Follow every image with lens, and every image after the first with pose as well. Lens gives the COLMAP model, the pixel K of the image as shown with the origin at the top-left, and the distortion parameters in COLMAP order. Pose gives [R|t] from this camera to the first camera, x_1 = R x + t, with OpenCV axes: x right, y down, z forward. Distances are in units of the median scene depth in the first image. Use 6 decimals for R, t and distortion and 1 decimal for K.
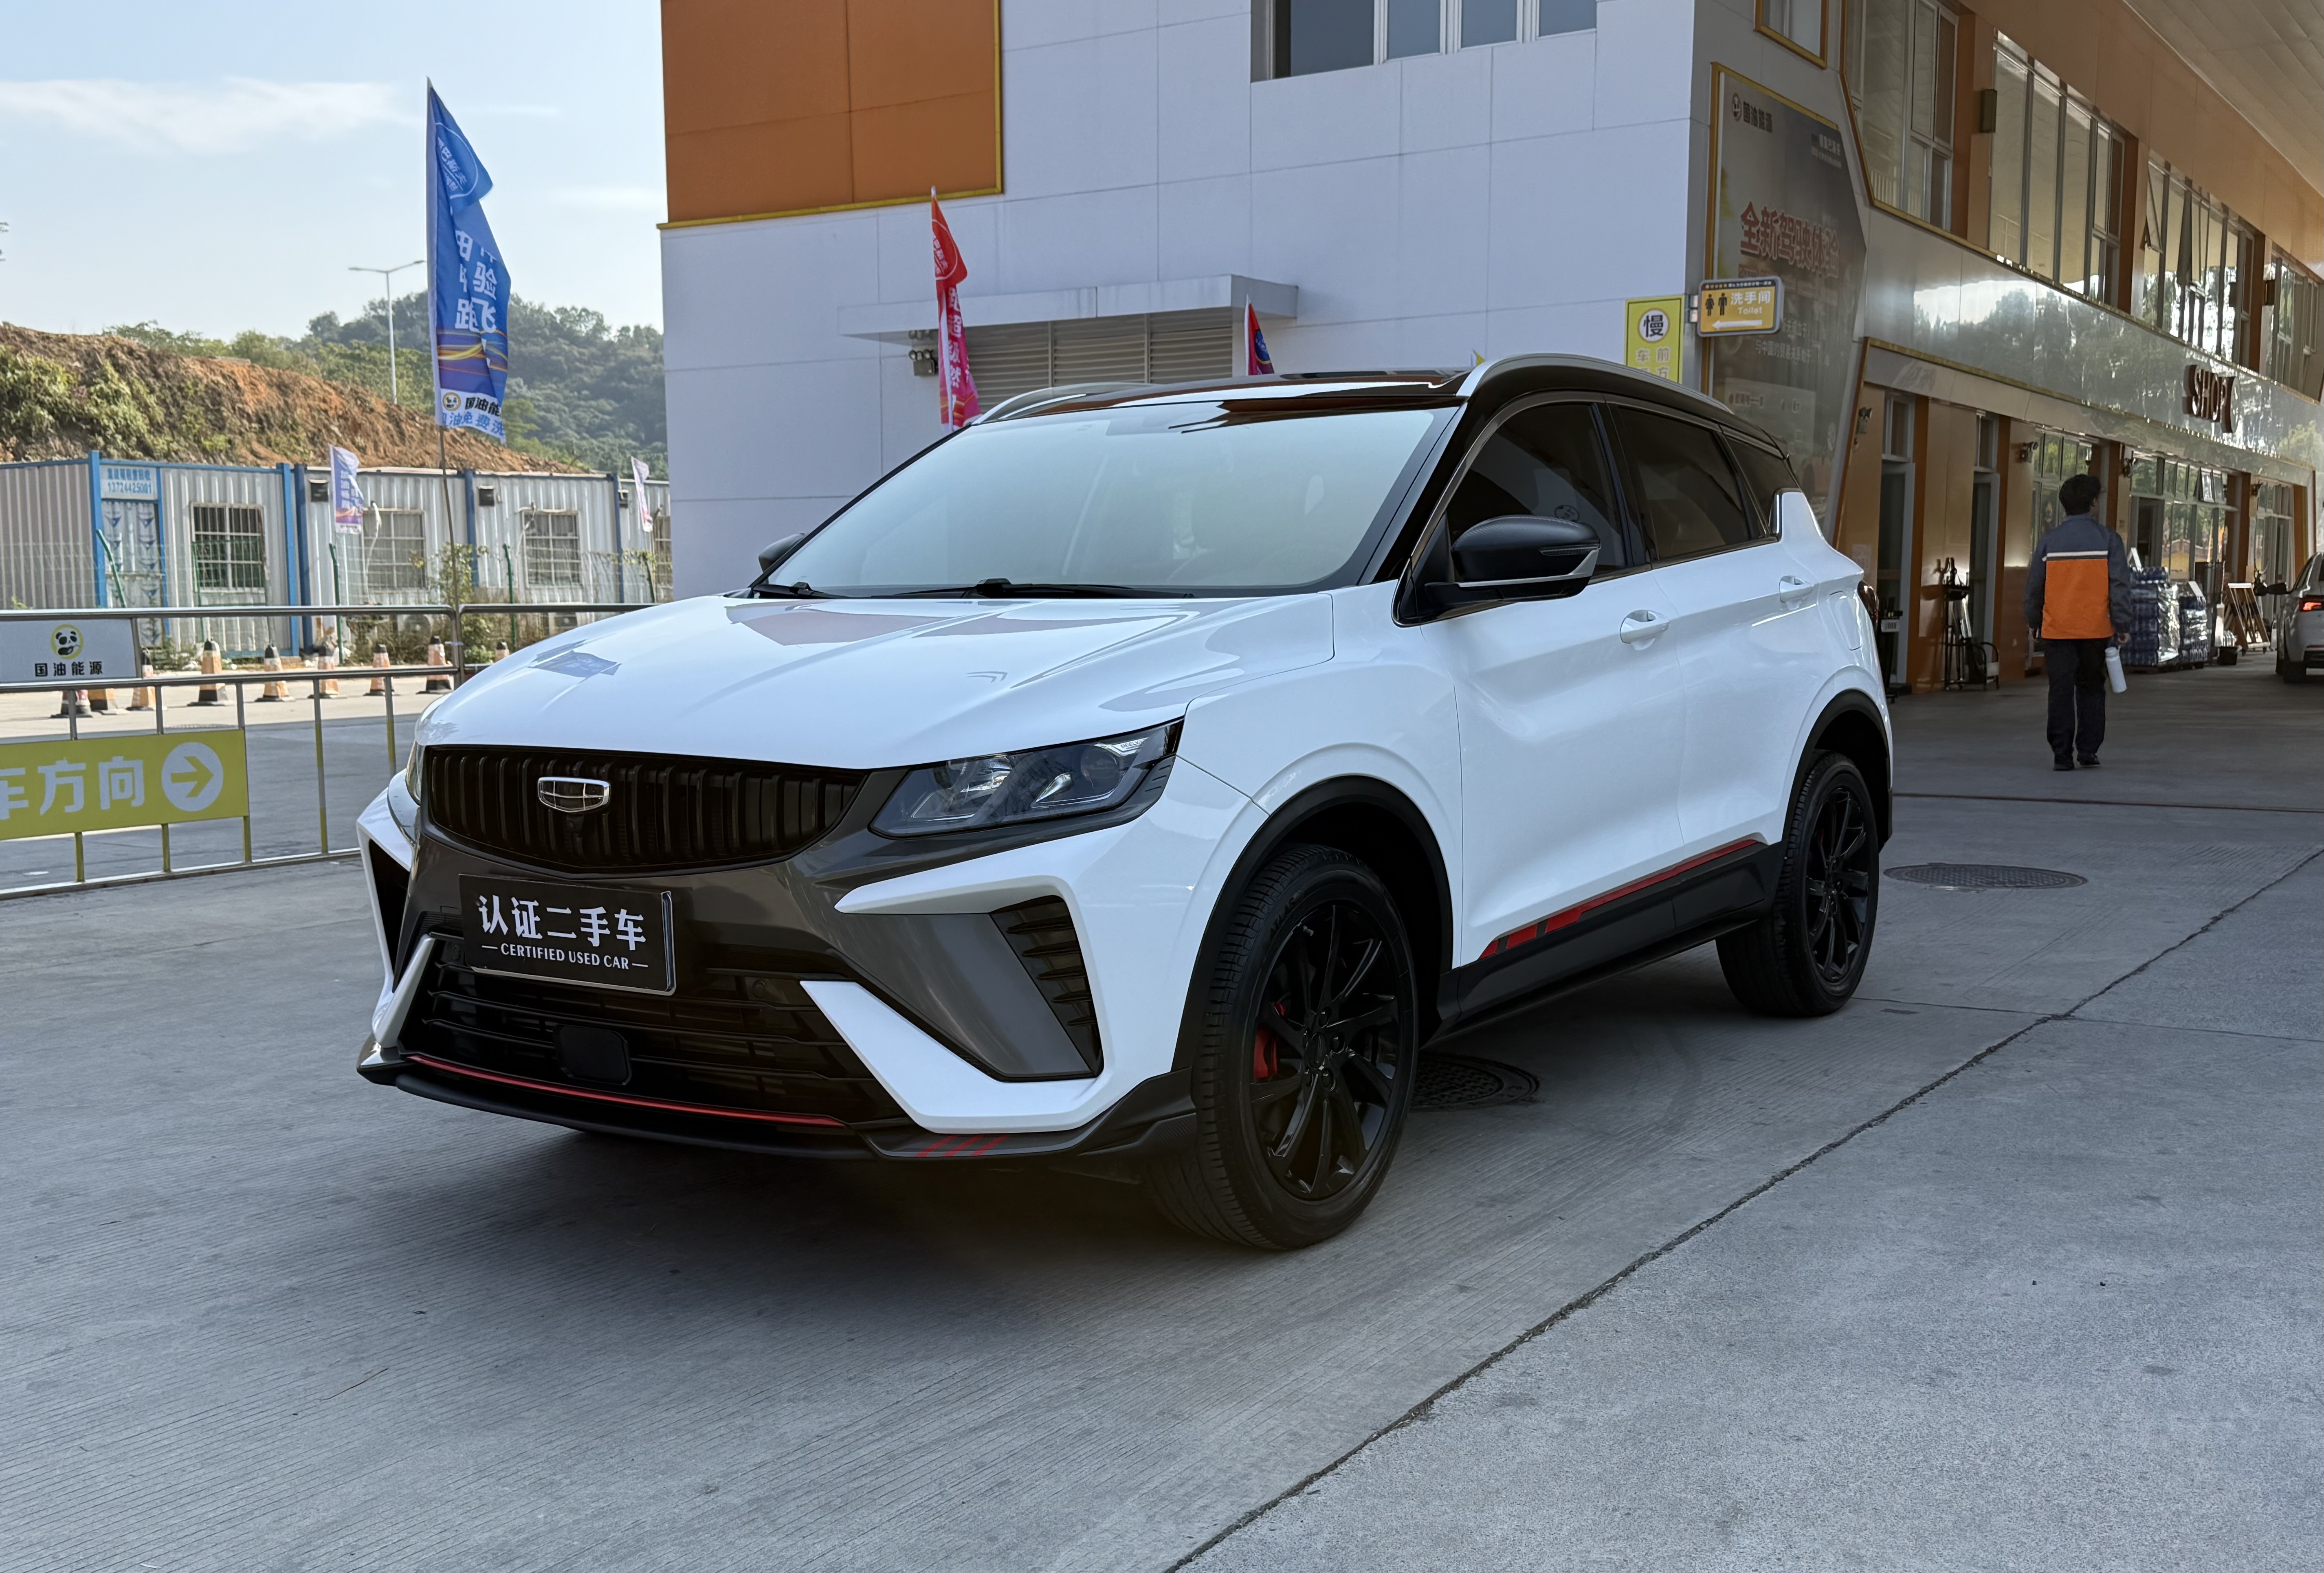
lens RADIAL K [[2476.5, 0, 1156.5], [0, 2476.5, 784.6], [0, 0, 1]] dist [0.015567, 0.000000]
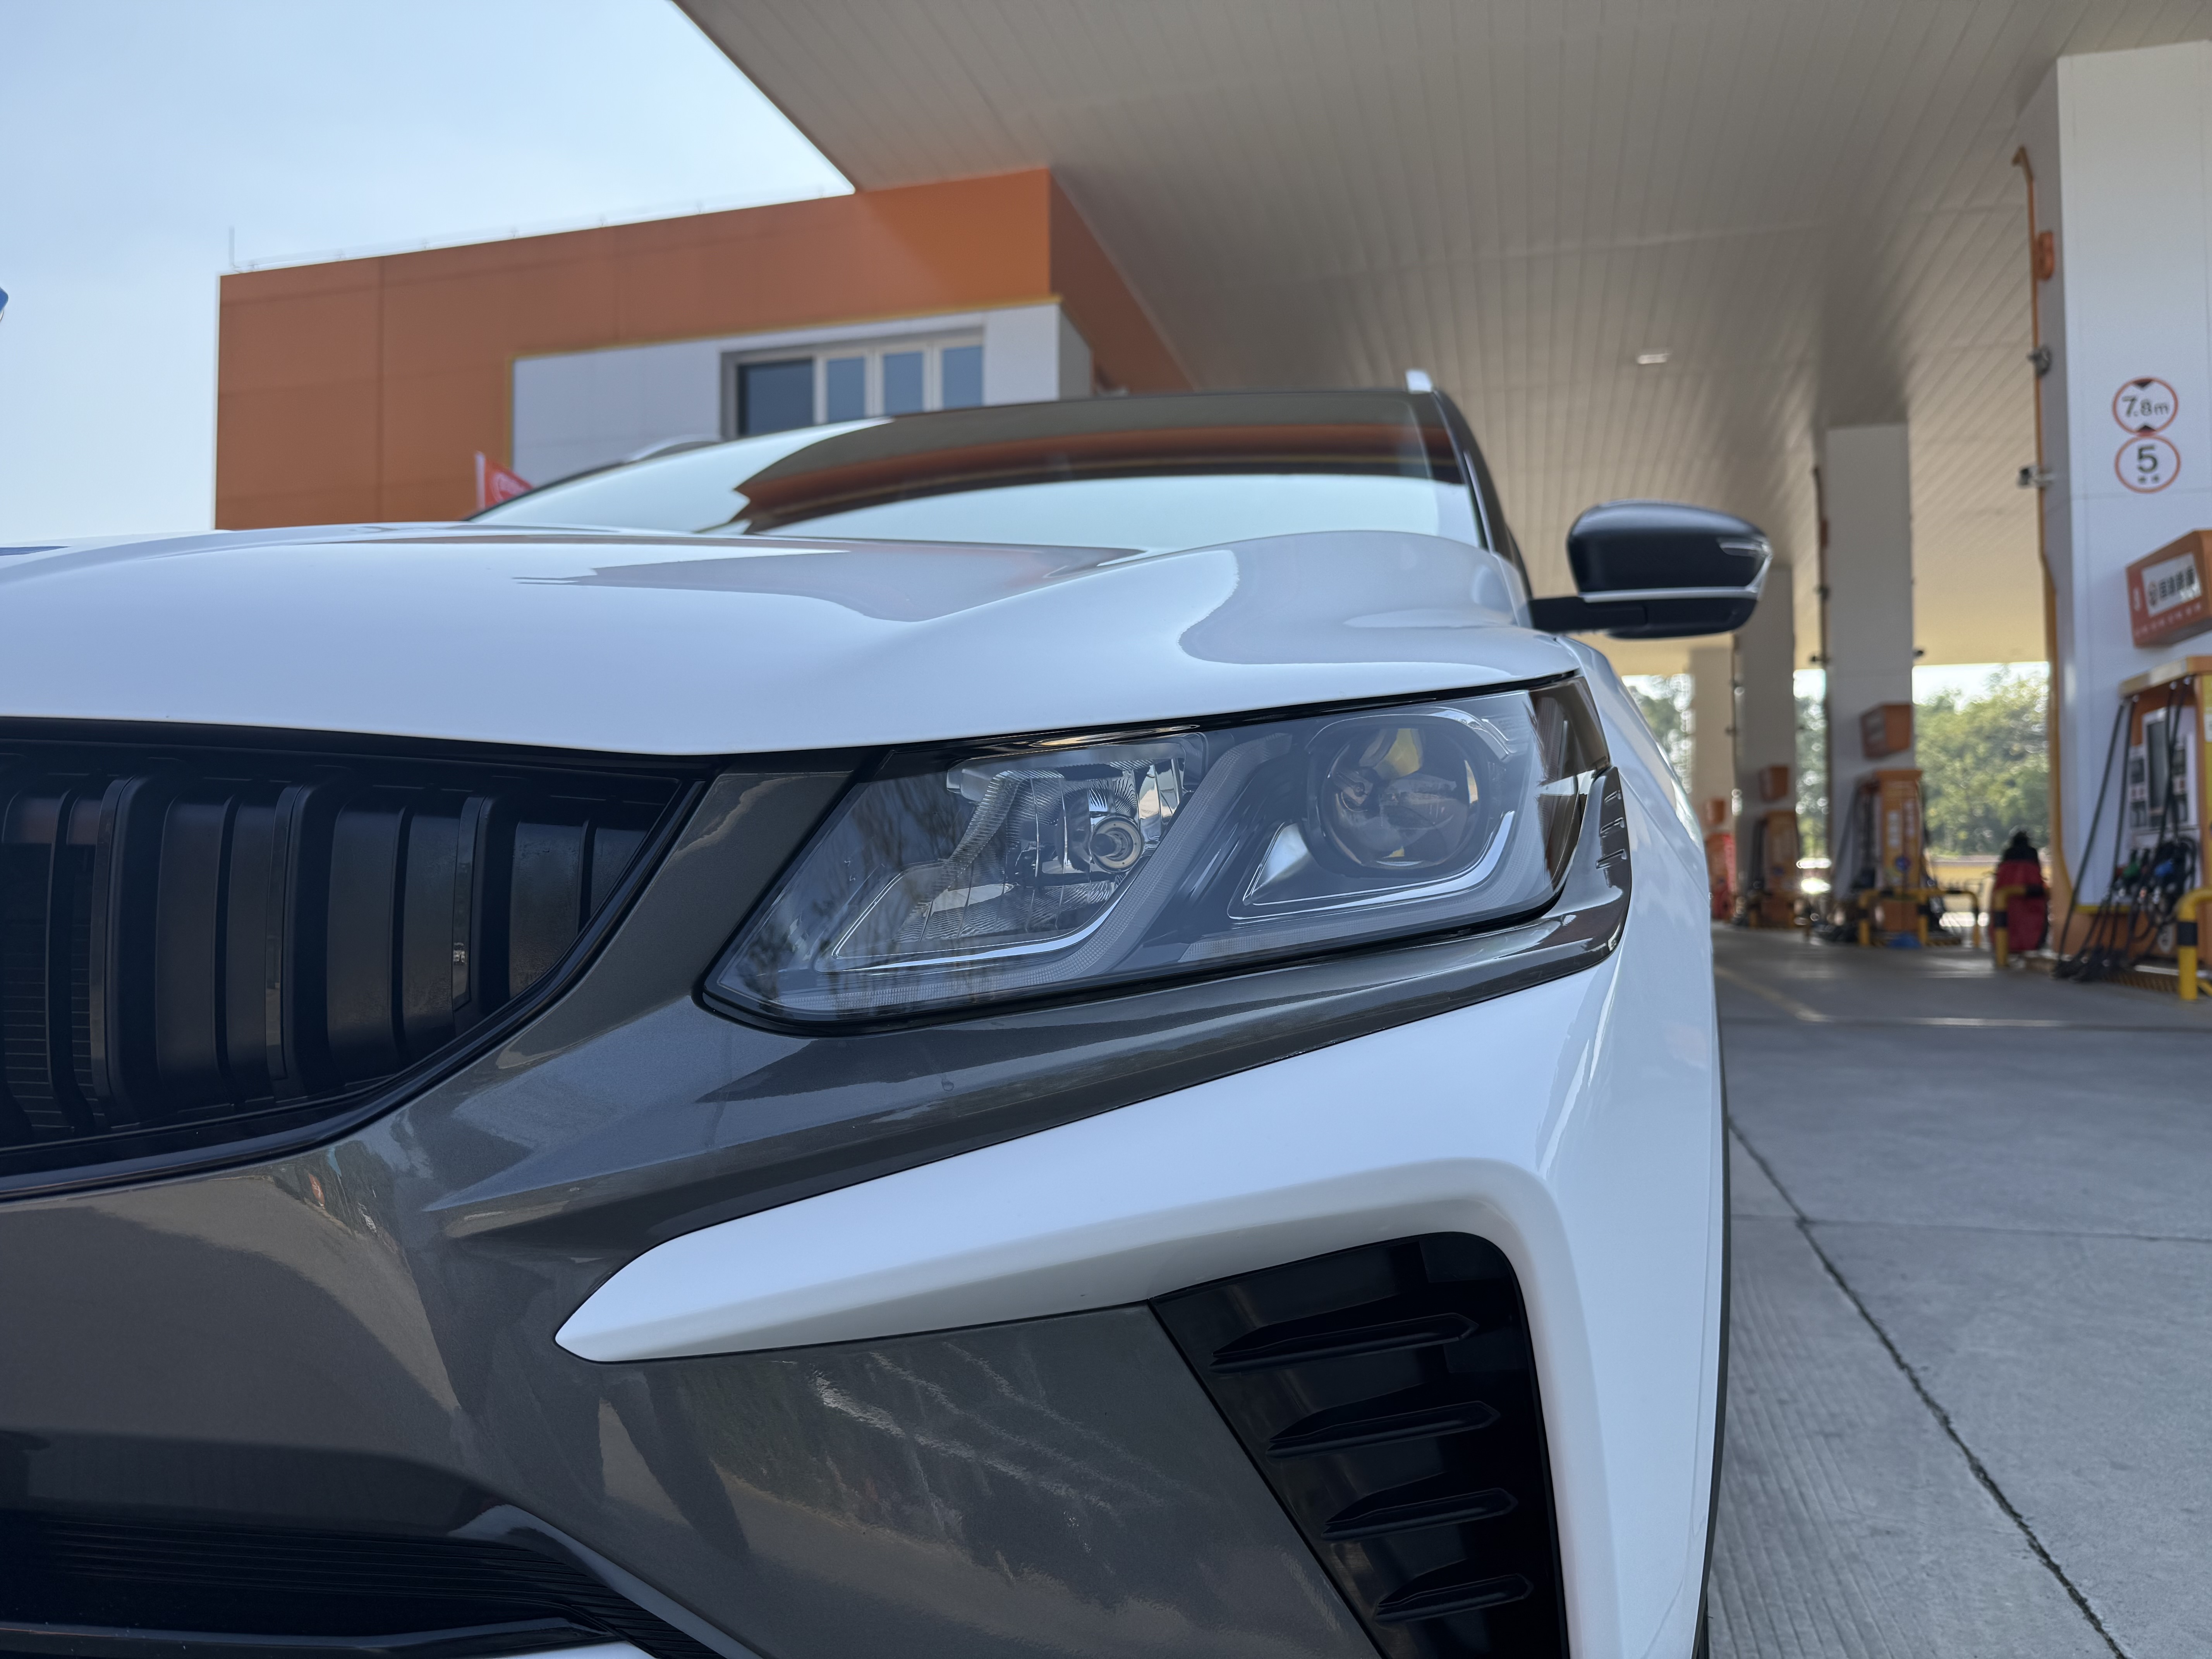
lens RADIAL K [[1600.2, 0, 1125.5], [0, 1600.2, 839.7], [0, 0, 1]] dist [0.023881, -0.034427]
pose [[0.943942, 0.016660, 0.329691, -0.127144], [0.020728, 0.993764, -0.109564, 0.020235], [-0.329460, 0.110256, 0.937710, 0.815631]]
